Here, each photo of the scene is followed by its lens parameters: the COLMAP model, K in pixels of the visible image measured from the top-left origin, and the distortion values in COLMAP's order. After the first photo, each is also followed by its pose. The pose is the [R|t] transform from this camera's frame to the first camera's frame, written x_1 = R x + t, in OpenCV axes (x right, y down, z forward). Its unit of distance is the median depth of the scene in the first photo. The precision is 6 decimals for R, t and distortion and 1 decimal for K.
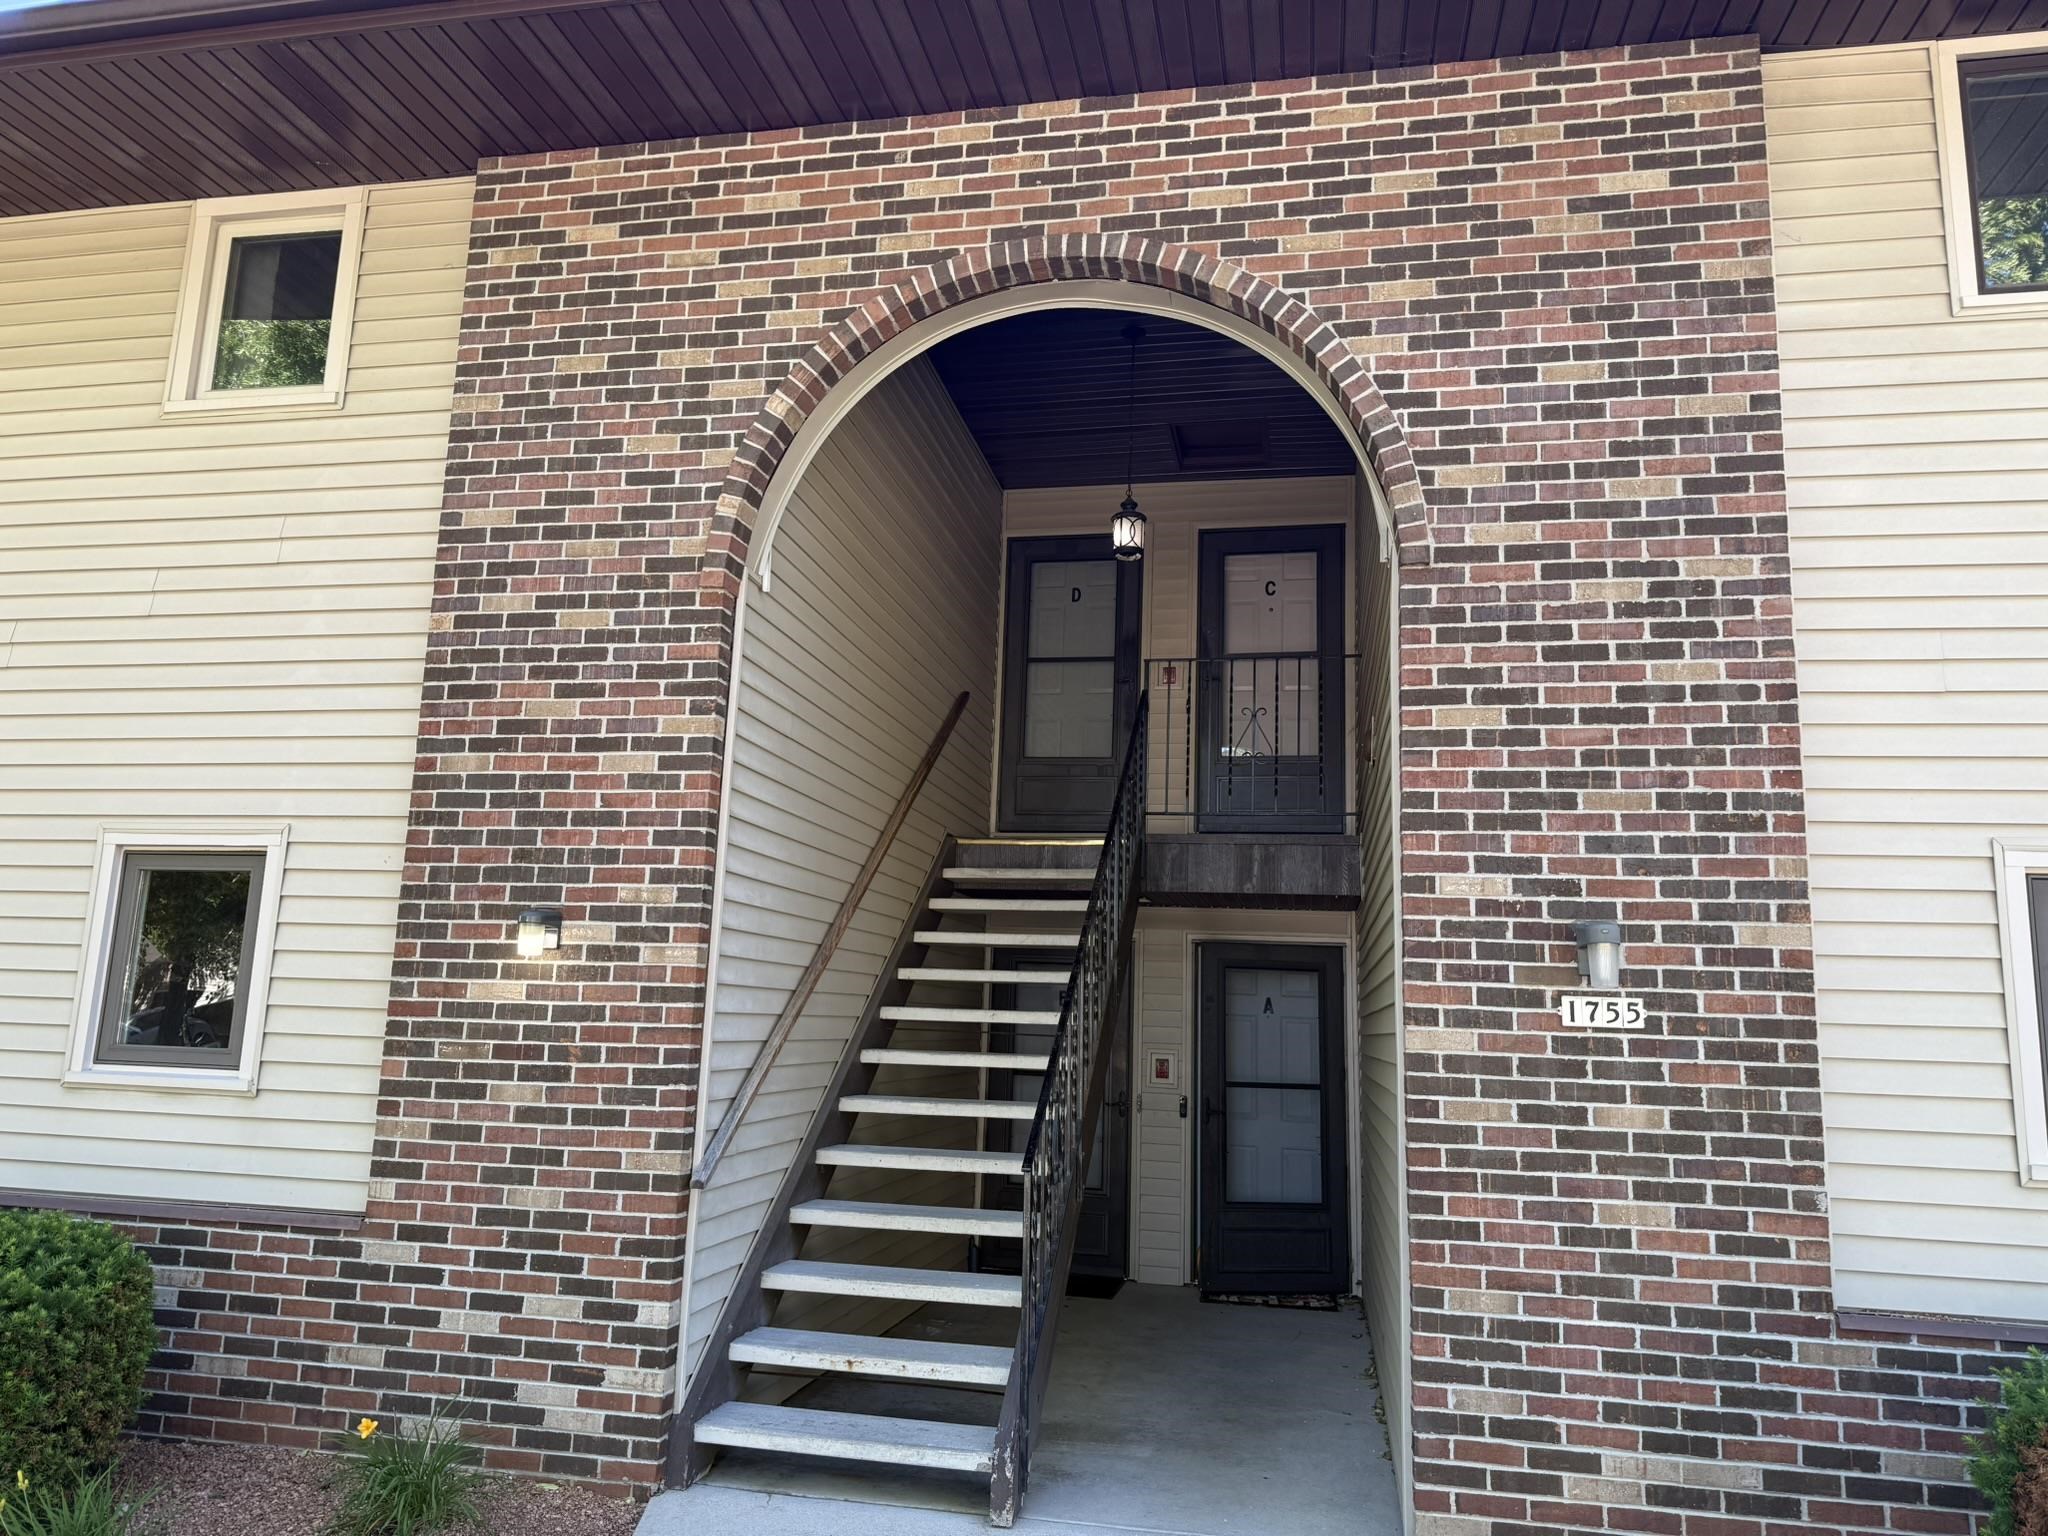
lens RADIAL K [[1408.8, 0, 1021.3], [0, 1408.8, 761.8], [0, 0, 1]] dist [0.050048, -0.067220]
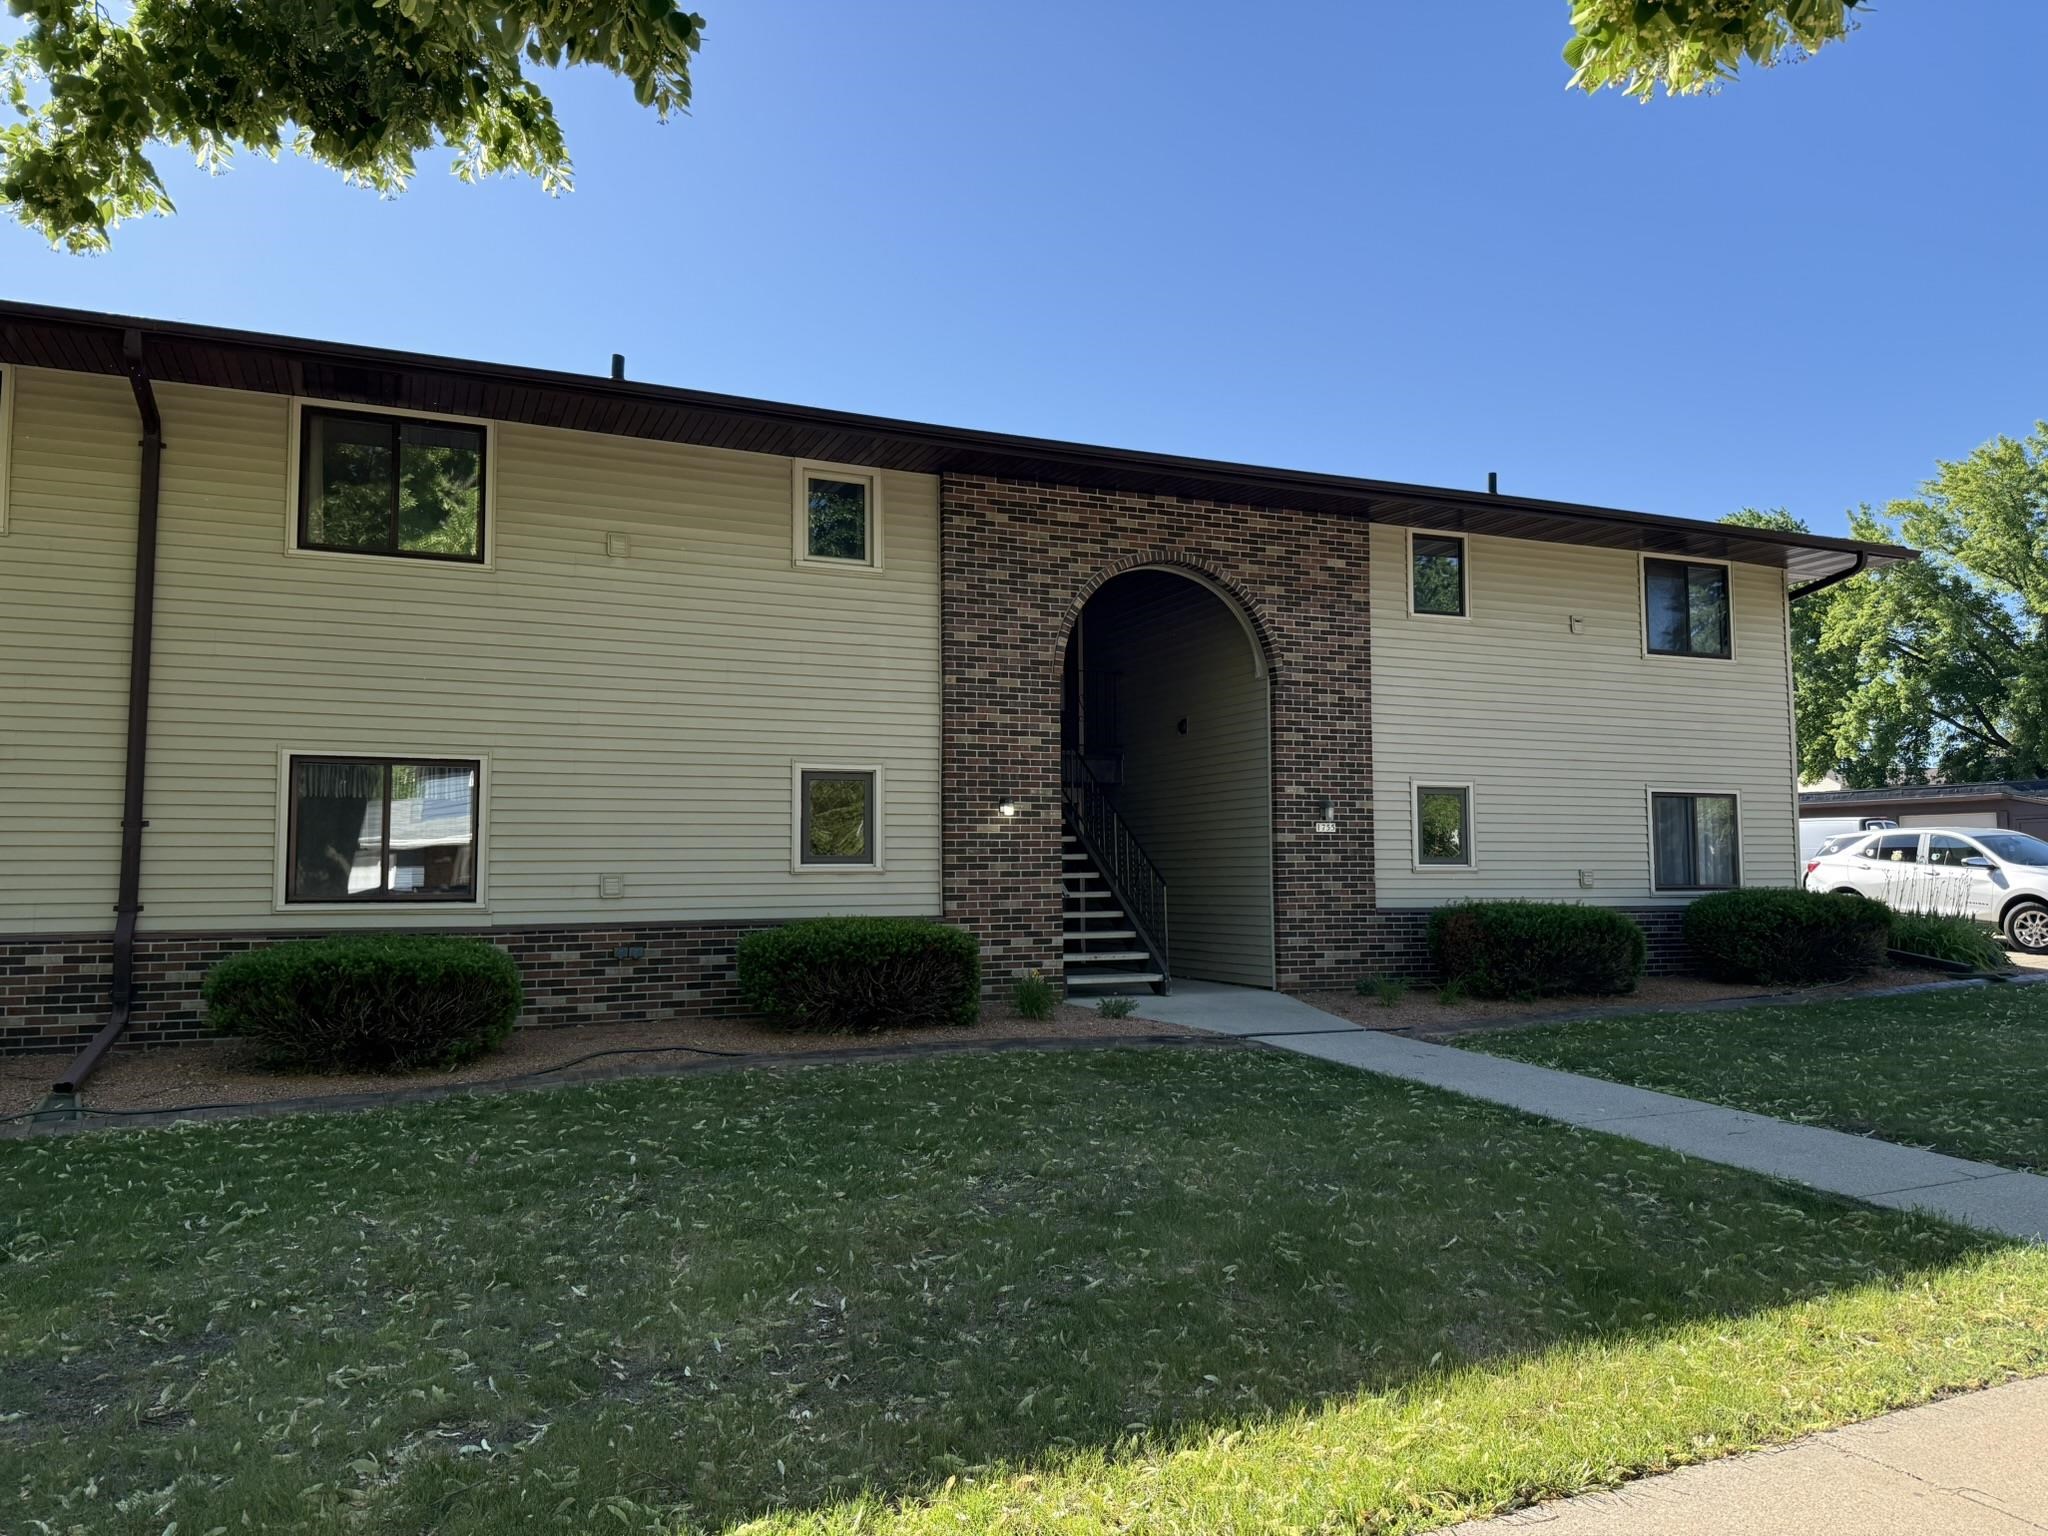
lens RADIAL K [[1408.8, 0, 1022.2], [0, 1408.8, 773.2], [0, 0, 1]] dist [0.050048, -0.067220]
pose [[0.827070, 0.005578, 0.562072, -1.774701], [-0.065883, 0.994020, 0.087080, -0.167764], [-0.558225, -0.109052, 0.822492, -1.144045]]
